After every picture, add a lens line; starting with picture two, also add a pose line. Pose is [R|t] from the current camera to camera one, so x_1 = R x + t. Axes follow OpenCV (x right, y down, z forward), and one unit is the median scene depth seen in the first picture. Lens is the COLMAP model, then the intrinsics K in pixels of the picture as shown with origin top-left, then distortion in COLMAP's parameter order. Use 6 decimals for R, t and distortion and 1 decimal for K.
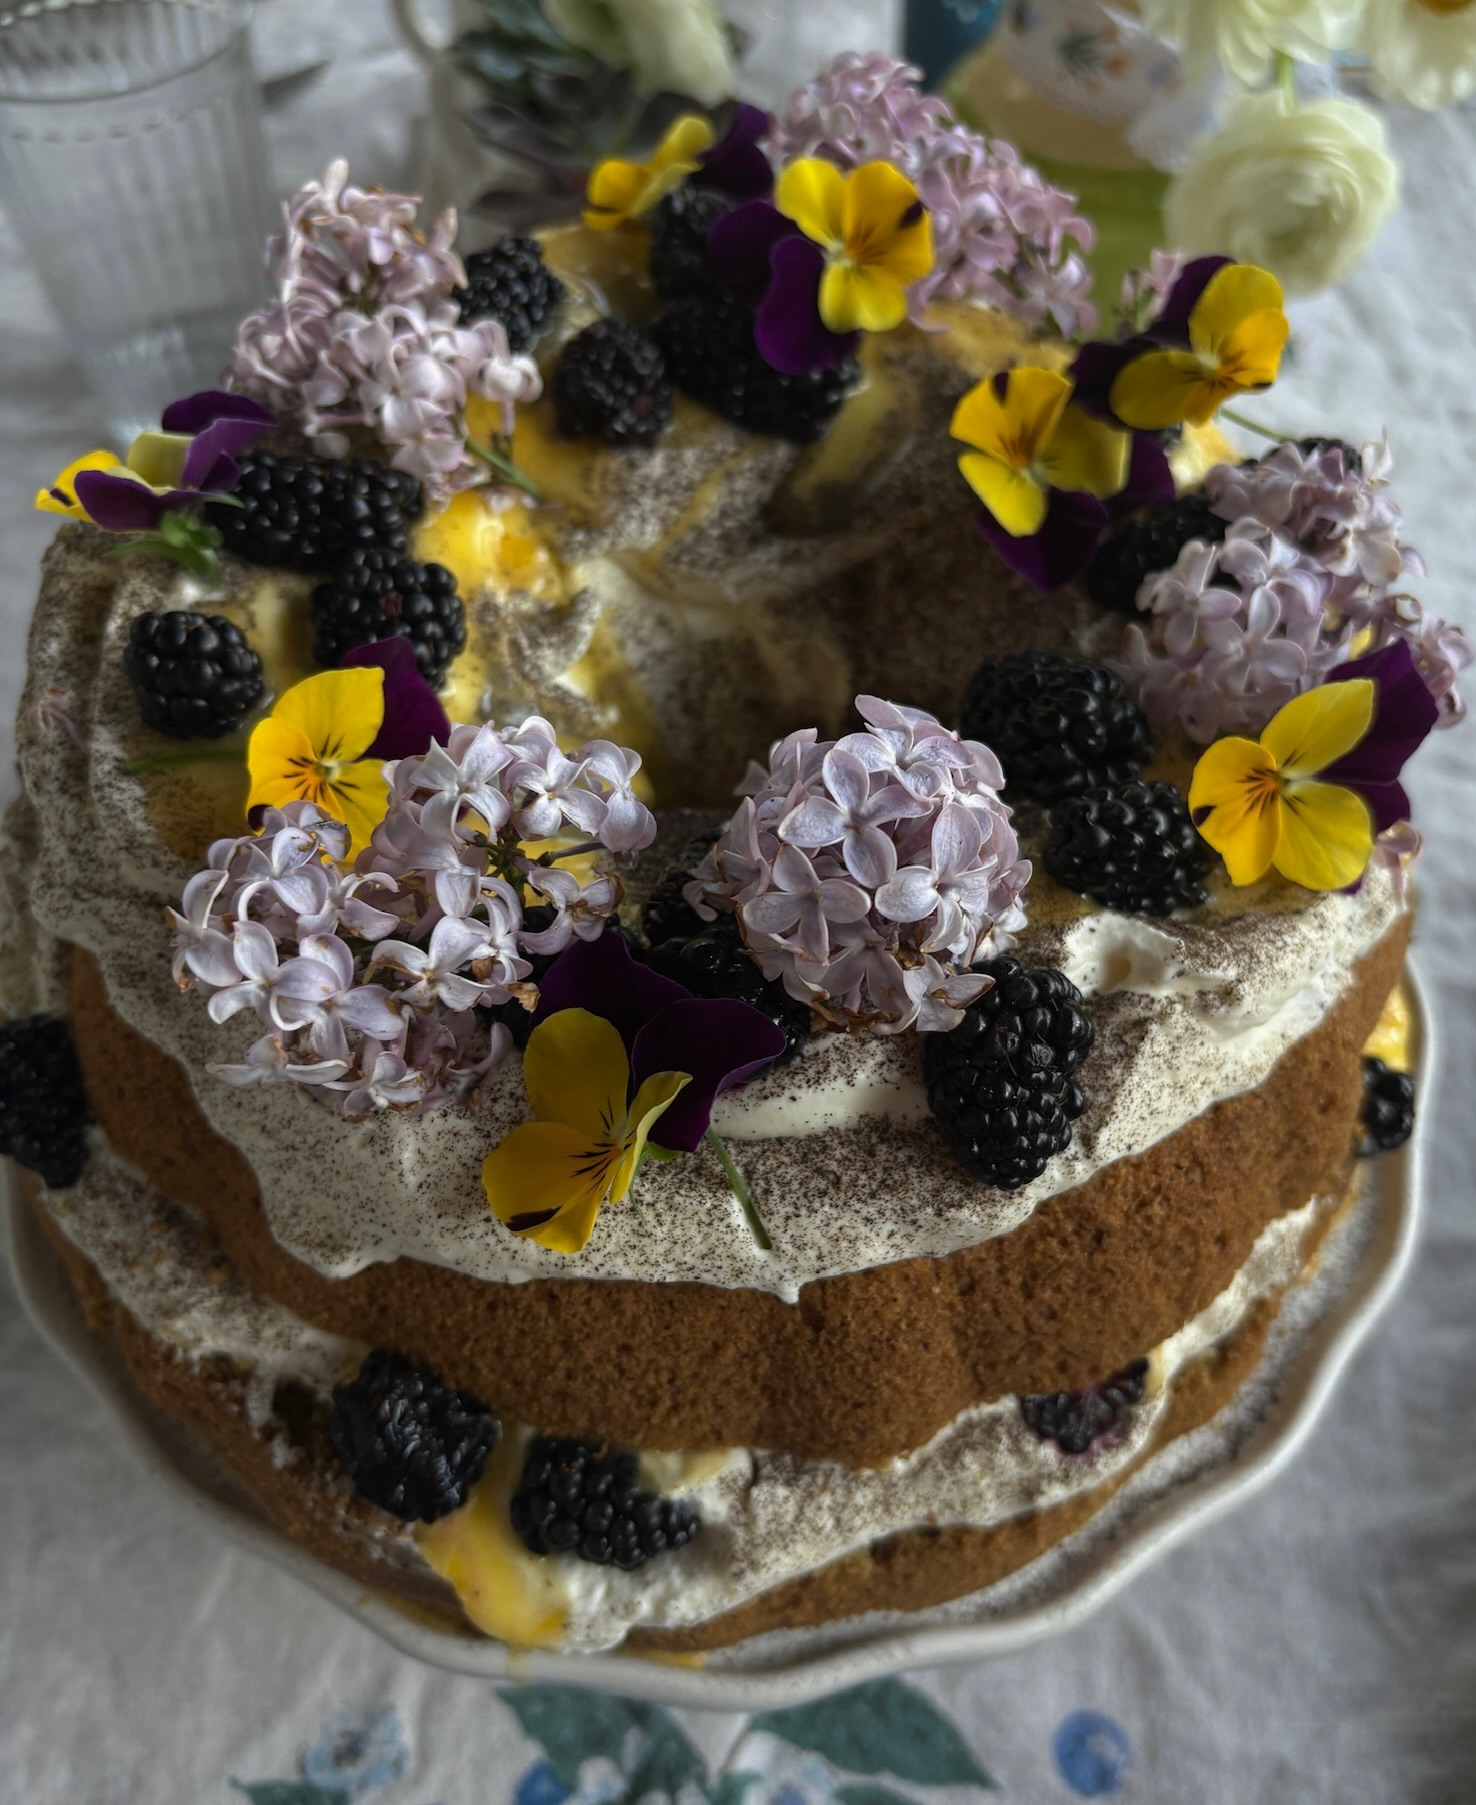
lens RADIAL K [[1618.9, 0, 776.7], [0, 1618.9, 907.8], [0, 0, 1]] dist [-0.015308, -0.011571]
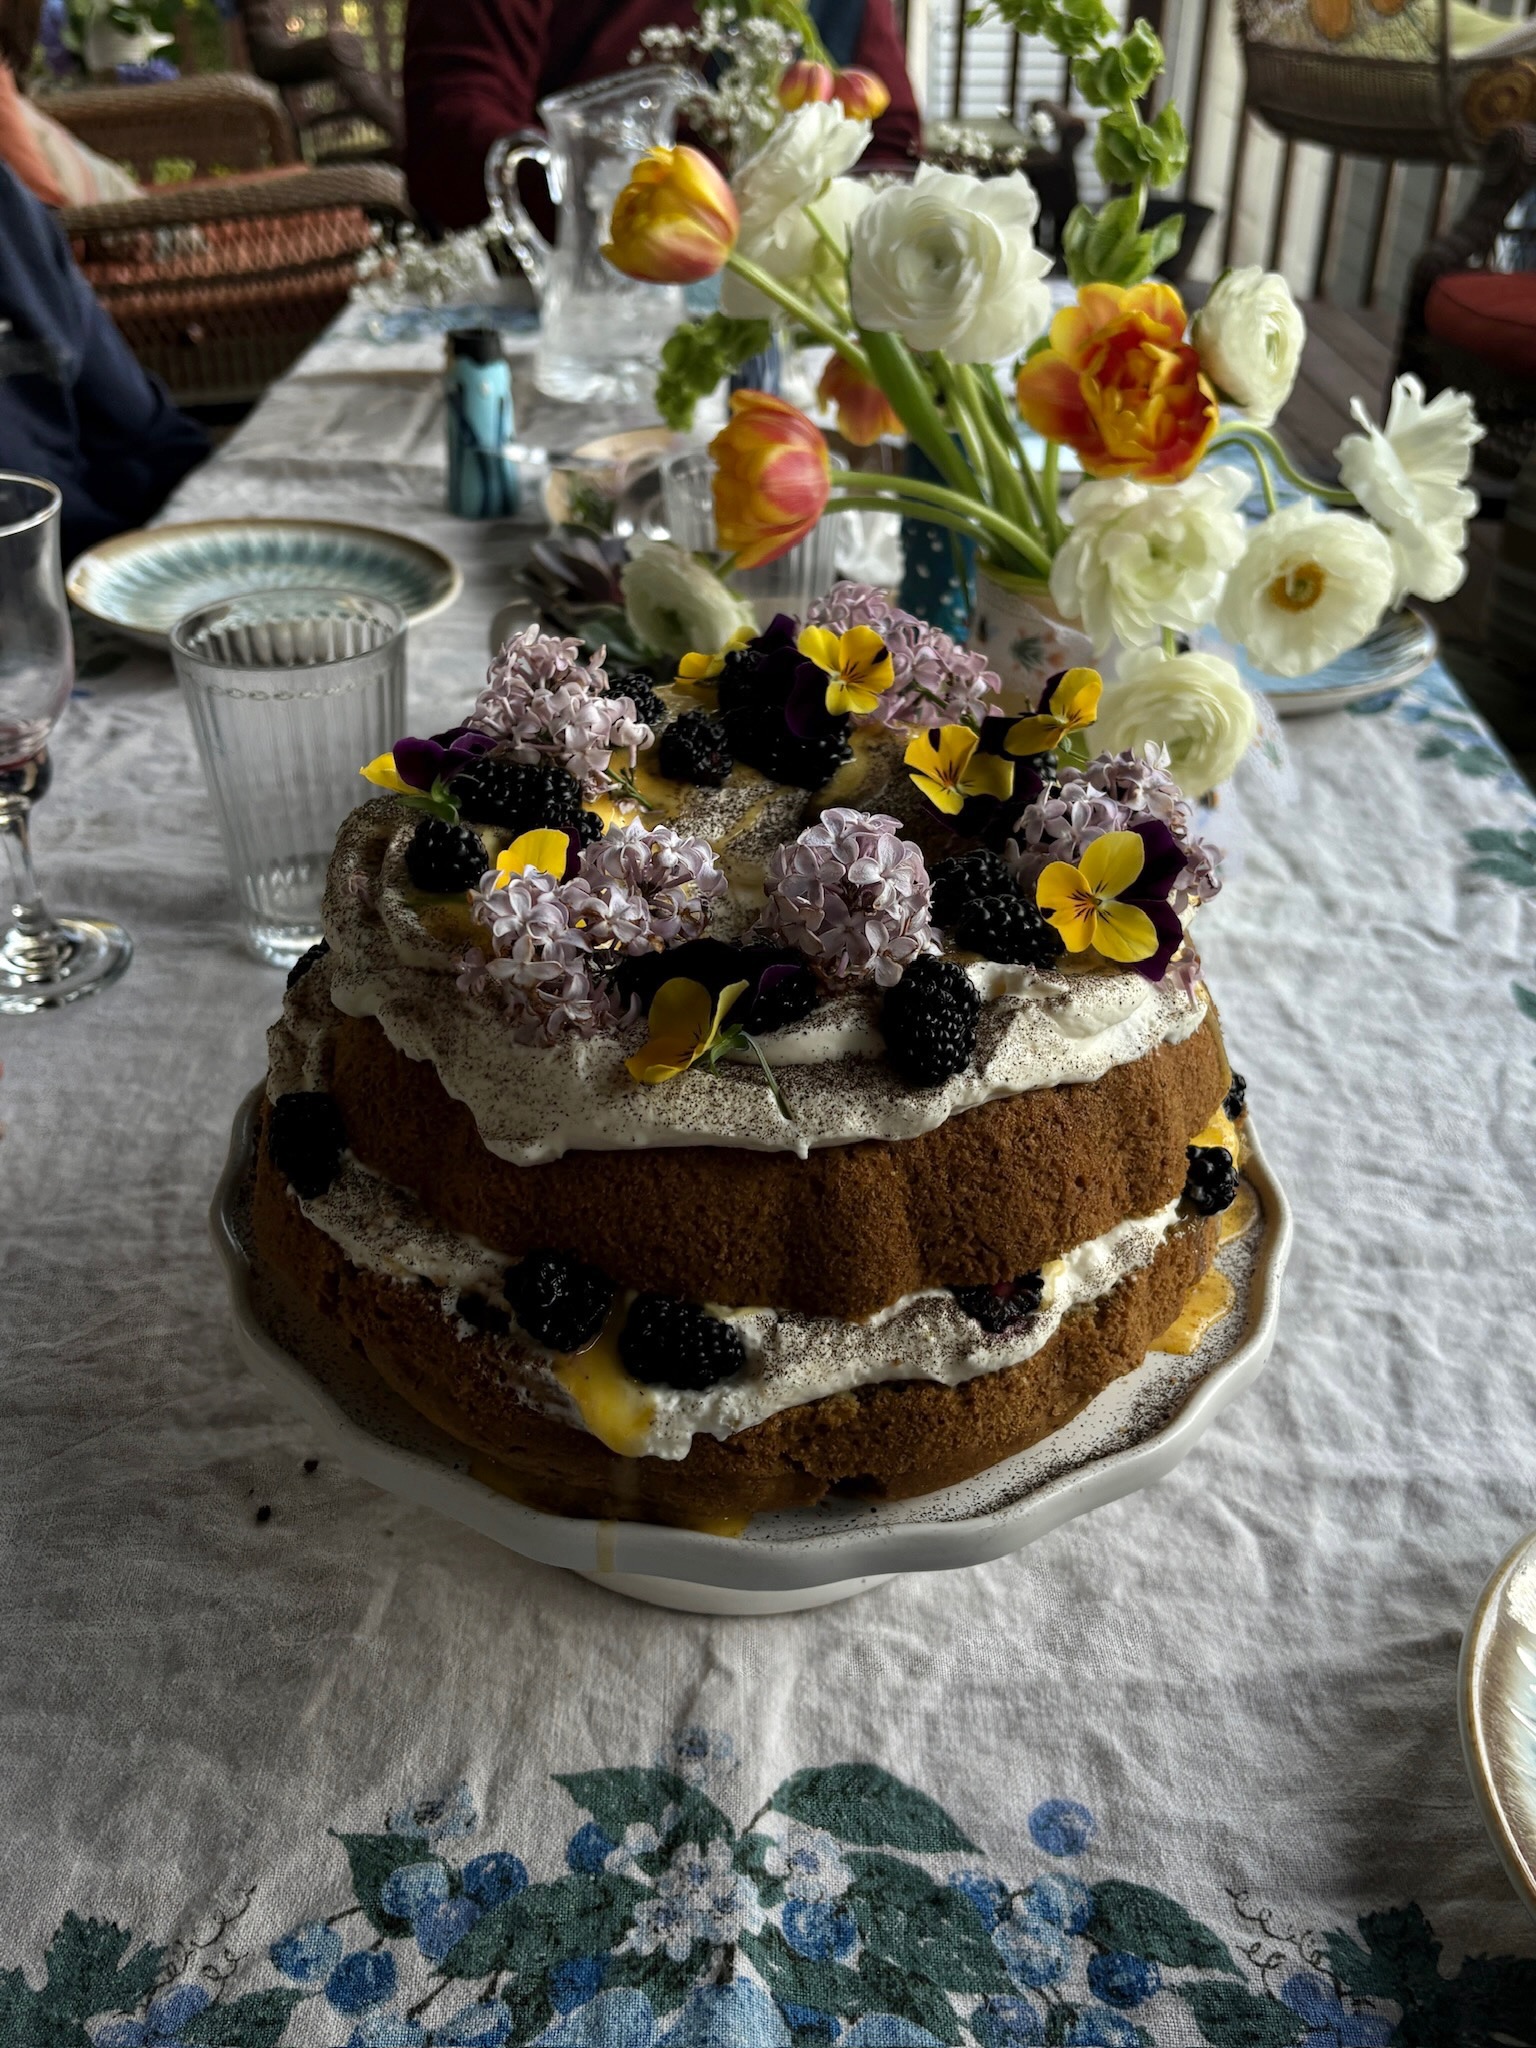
lens RADIAL K [[1950.9, 0, 768.0], [0, 1950.9, 1024.0], [0, 0, 1]] dist [0.047291, -0.016620]
pose [[0.999841, 0.005364, -0.016985, 0.005150], [-0.011497, 0.922696, -0.385358, 0.798378], [0.013605, 0.385492, 0.922611, -0.806471]]
